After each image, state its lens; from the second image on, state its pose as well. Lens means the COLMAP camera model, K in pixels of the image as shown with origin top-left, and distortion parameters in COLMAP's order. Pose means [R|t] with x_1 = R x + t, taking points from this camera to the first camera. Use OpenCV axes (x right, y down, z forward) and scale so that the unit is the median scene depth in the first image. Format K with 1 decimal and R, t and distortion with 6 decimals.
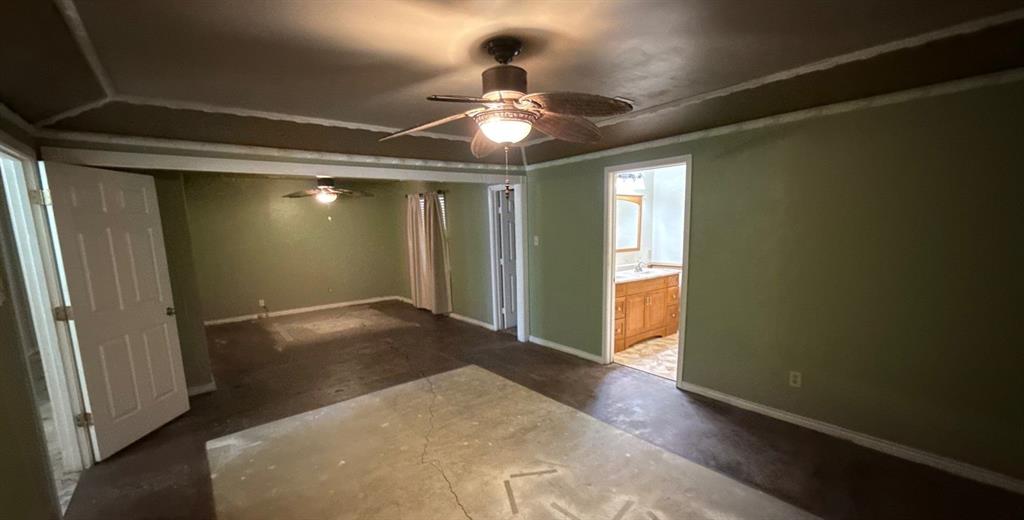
lens RADIAL K [[406.6, 0, 513.2], [0, 406.6, 288.6], [0, 0, 1]] dist [-0.001617, 0.000029]
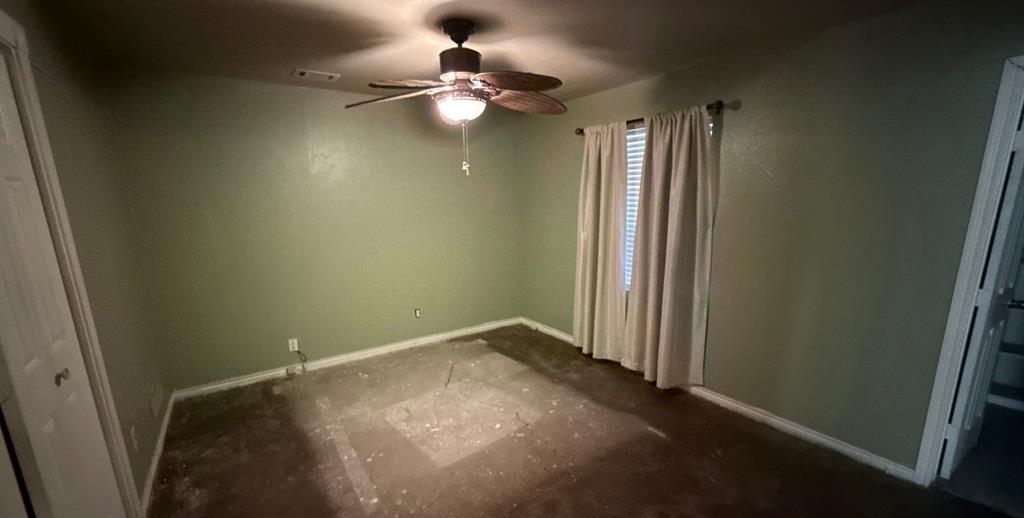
lens RADIAL K [[406.6, 0, 513.2], [0, 406.6, 287.6], [0, 0, 1]] dist [-0.001617, 0.000029]
pose [[0.997744, 0.028910, -0.060588, -0.594985], [-0.025505, 0.998091, 0.056249, -0.126069], [0.062098, -0.054576, 0.996577, 0.968066]]
